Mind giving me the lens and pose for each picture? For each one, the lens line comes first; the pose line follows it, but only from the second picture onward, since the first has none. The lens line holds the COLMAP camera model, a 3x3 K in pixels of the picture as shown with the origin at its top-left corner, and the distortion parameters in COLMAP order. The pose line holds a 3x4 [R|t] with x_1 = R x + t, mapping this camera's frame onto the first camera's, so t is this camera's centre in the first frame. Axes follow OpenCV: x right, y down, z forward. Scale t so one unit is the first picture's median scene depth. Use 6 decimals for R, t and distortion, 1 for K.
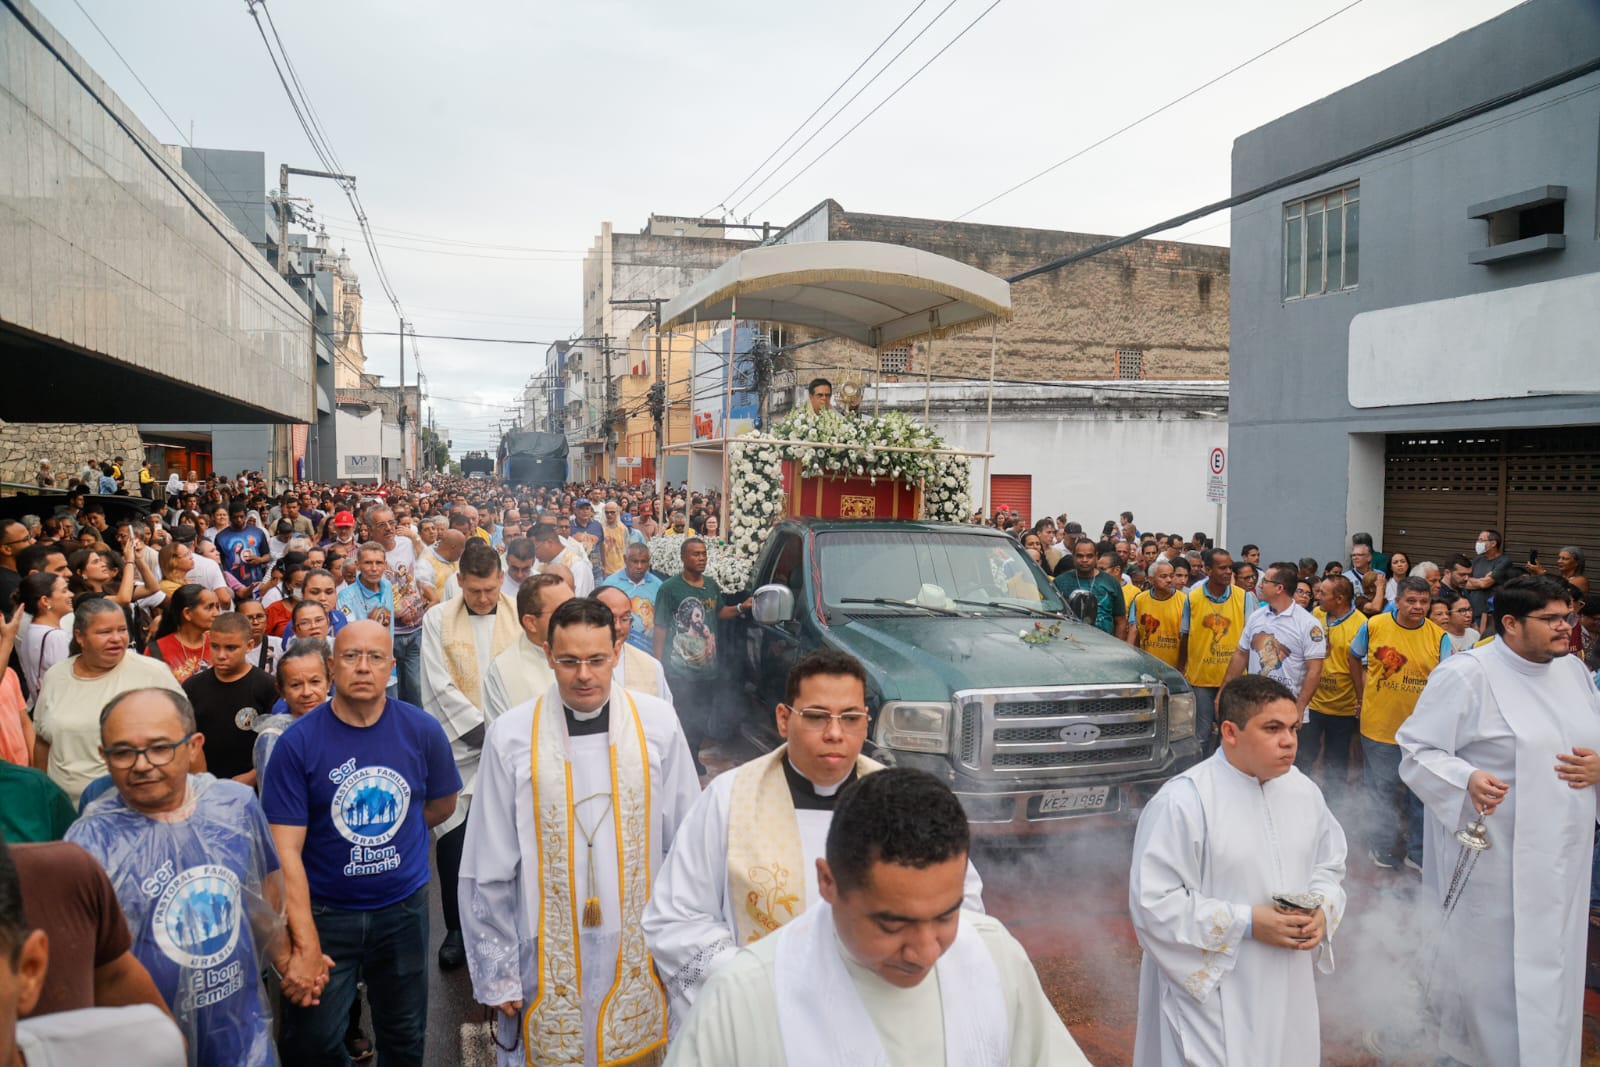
lens RADIAL K [[1104.6, 0, 797.5], [0, 1104.6, 539.9], [0, 0, 1]] dist [-0.117917, 0.084230]
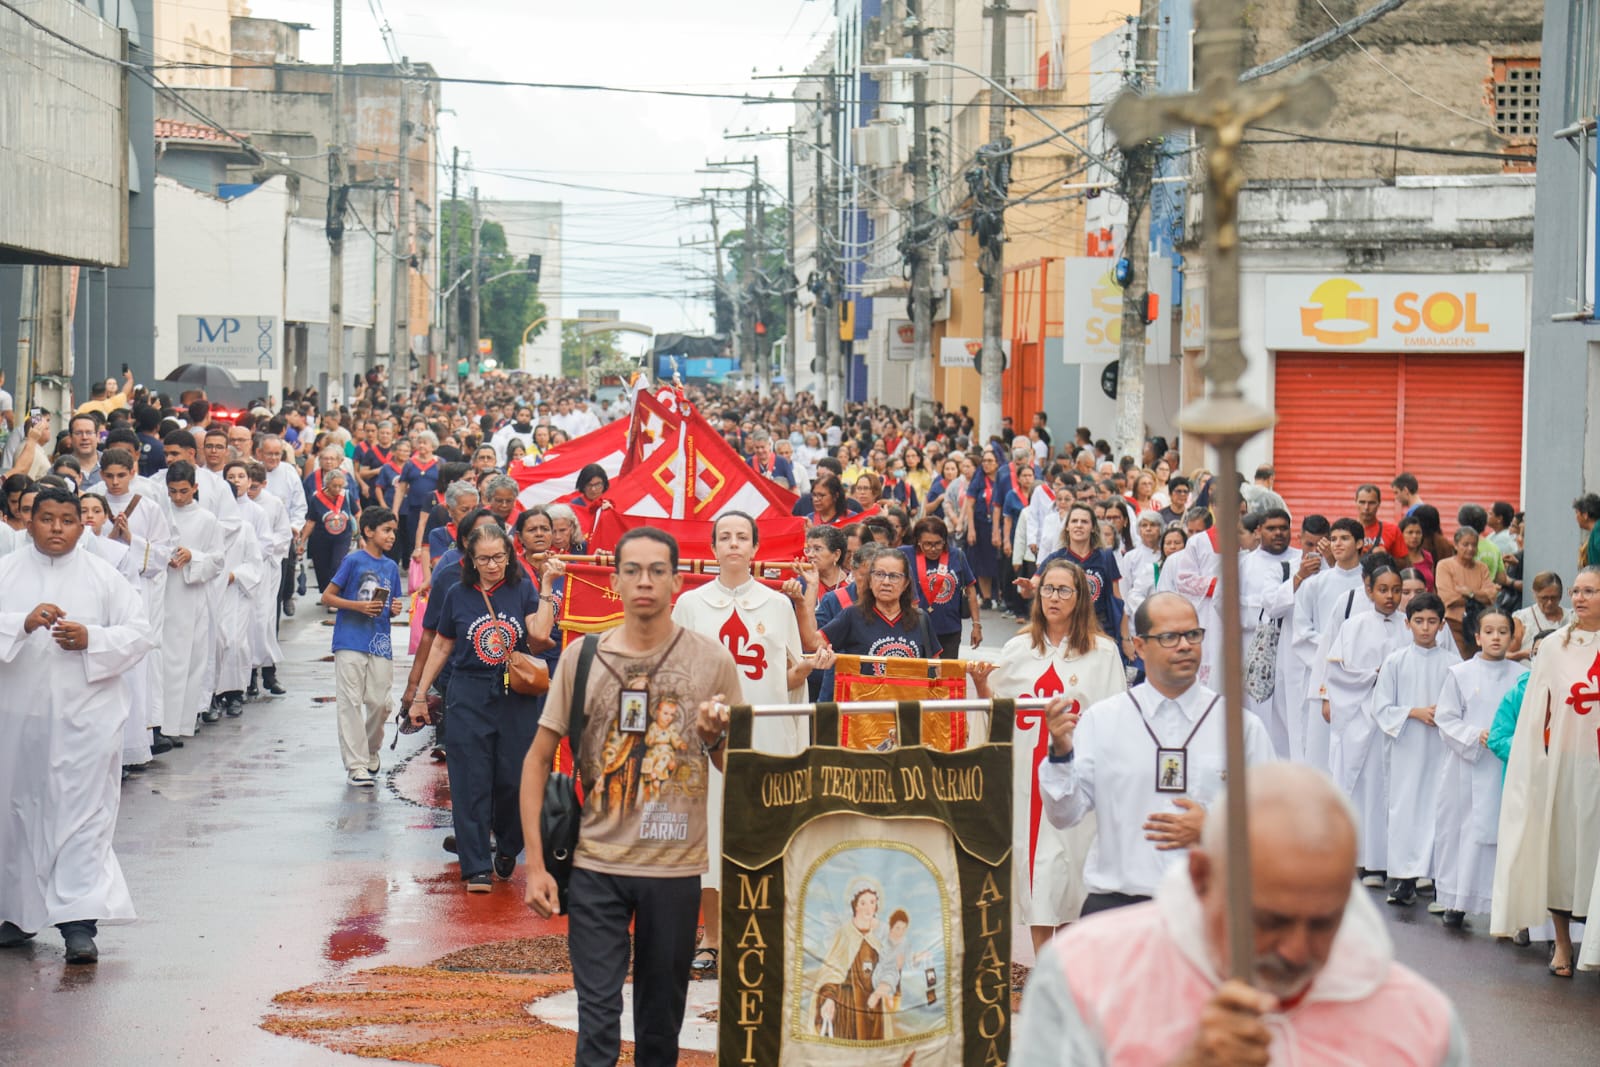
lens RADIAL K [[4608.7, 0, 783.3], [0, 4608.7, 527.7], [0, 0, 1]] dist [0.689994, 0.110428]
pose [[0.965092, 0.027693, -0.260445, 0.170904], [-0.035568, 0.999040, -0.025572, 0.023322], [0.259486, 0.033943, 0.965150, -0.415238]]
